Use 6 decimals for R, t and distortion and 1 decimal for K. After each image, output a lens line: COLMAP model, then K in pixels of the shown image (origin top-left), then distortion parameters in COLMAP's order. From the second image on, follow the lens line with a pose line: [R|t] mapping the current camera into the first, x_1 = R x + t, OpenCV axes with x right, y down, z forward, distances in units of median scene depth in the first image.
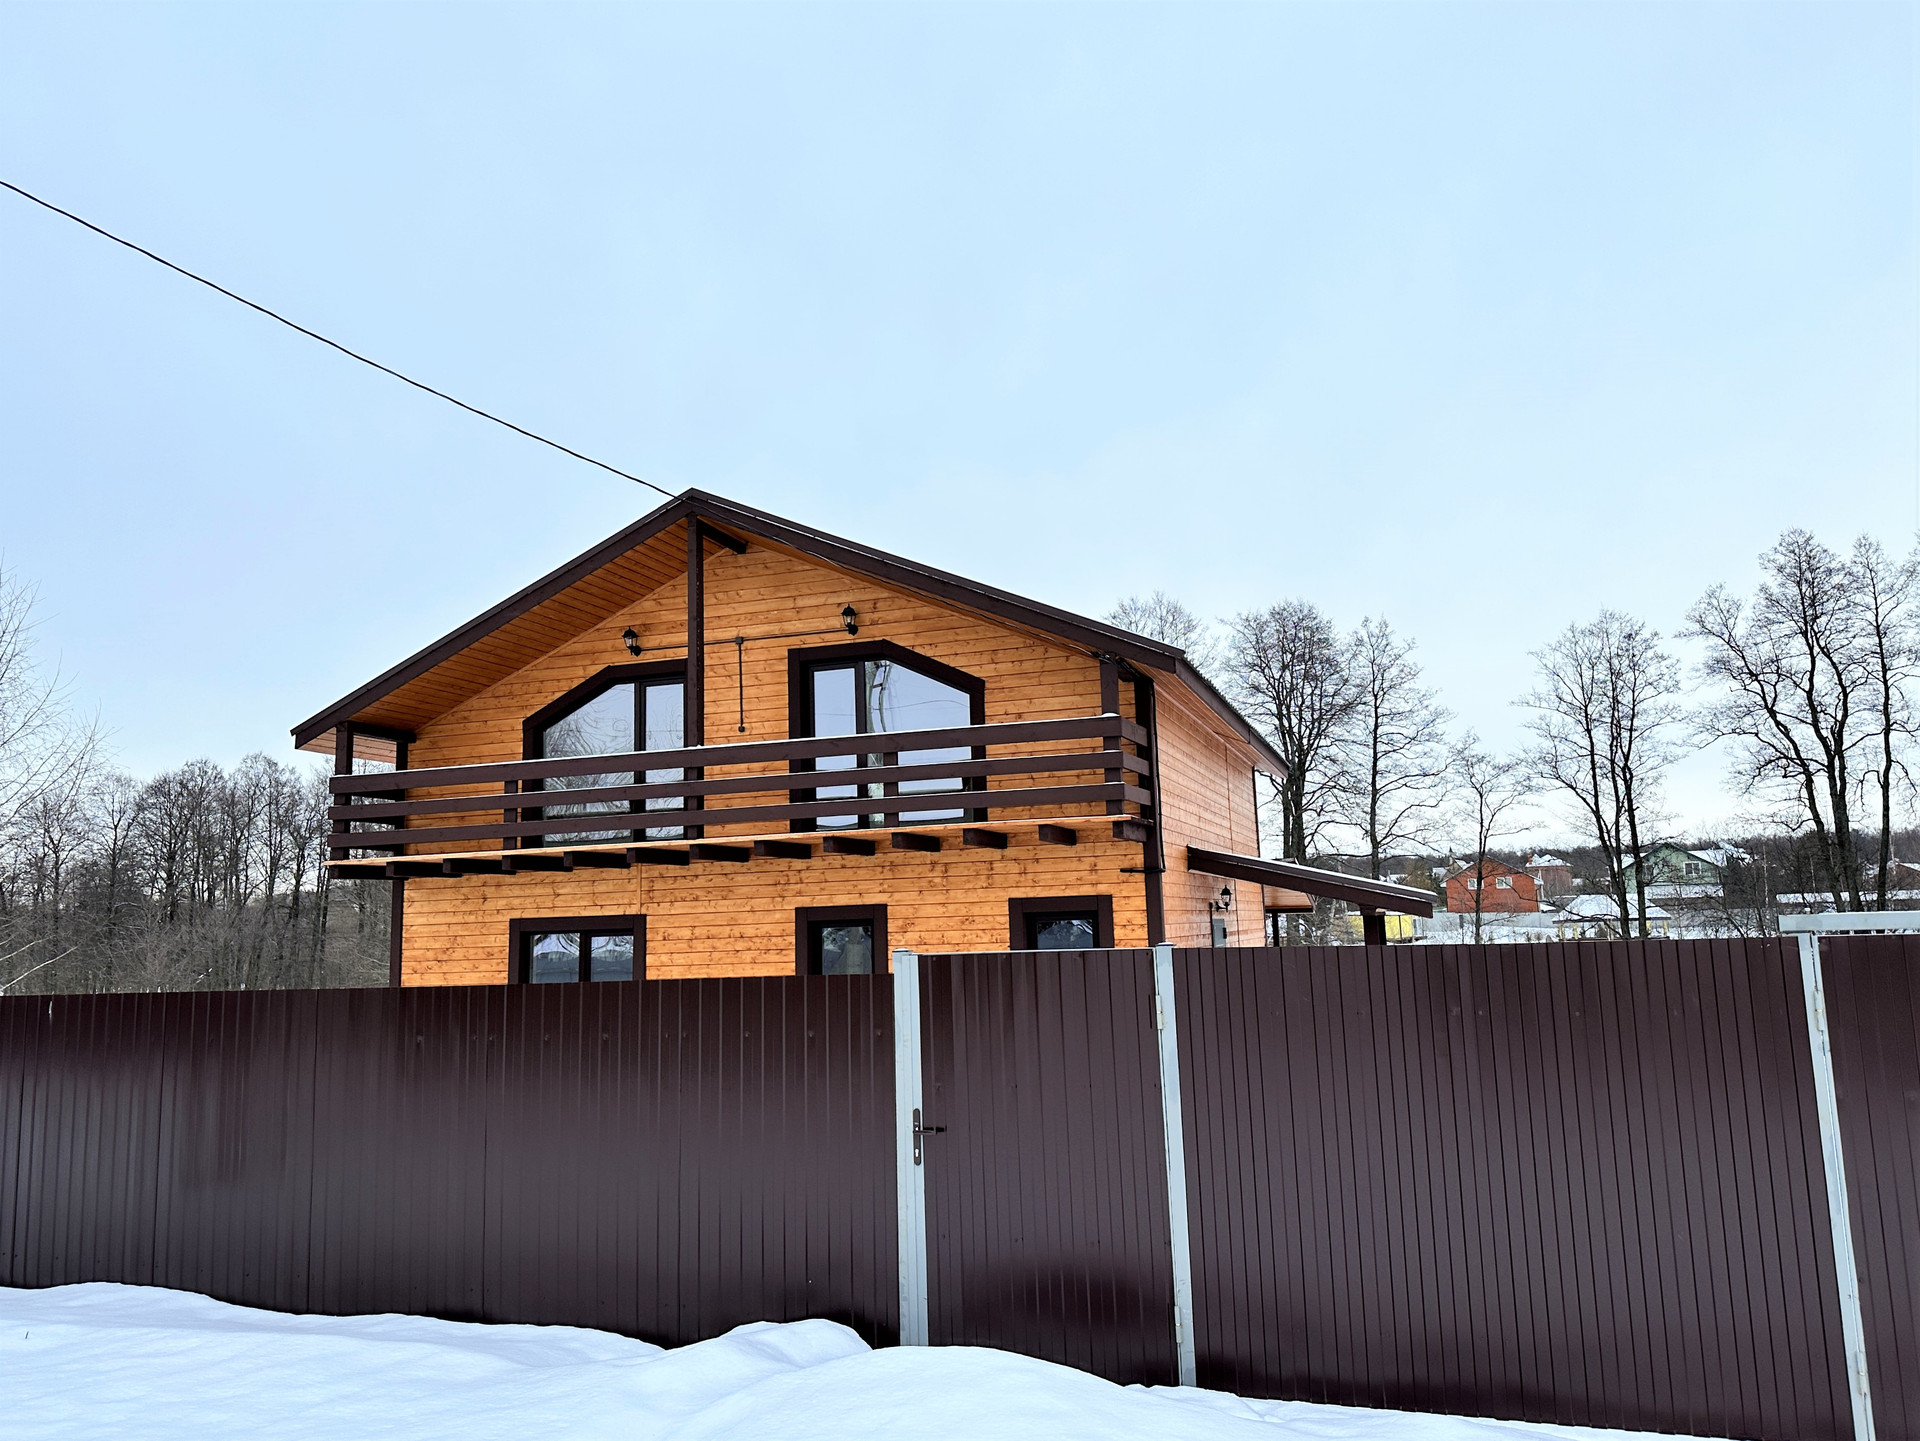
lens RADIAL K [[1351.2, 0, 960.0], [0, 1351.2, 720.5], [0, 0, 1]] dist [0.152674, -0.264075]
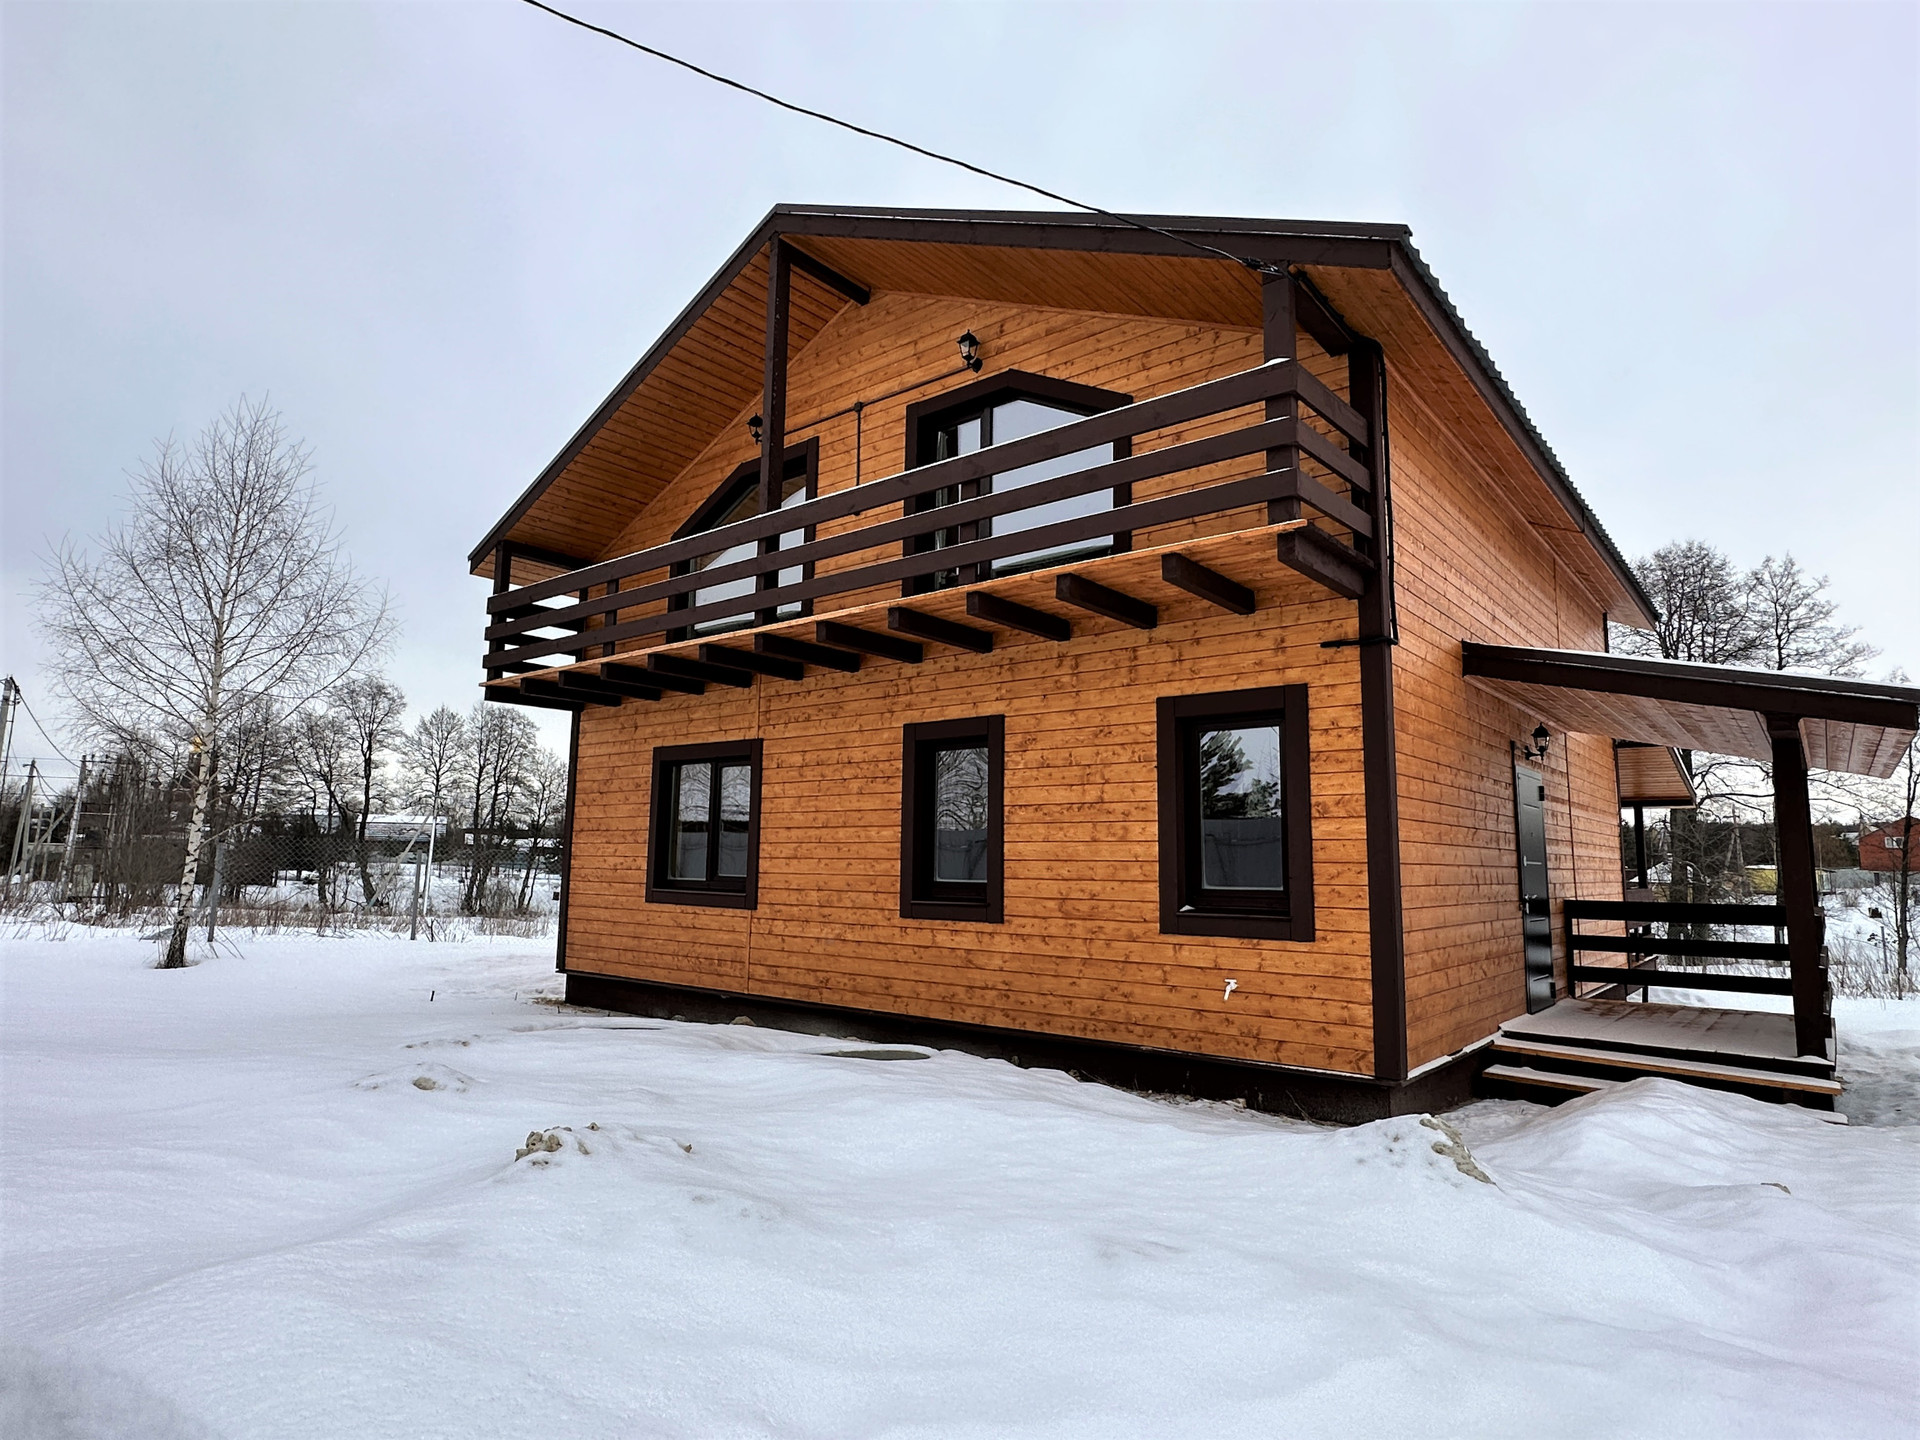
lens RADIAL K [[1056.6, 0, 960.0], [0, 1056.6, 720.0], [0, 0, 1]] dist [-0.001668, -0.000737]
pose [[0.934658, -0.003946, -0.355527, 0.121971], [0.009750, 0.999847, 0.014536, 0.122775], [0.355415, -0.017053, 0.934553, 0.427622]]
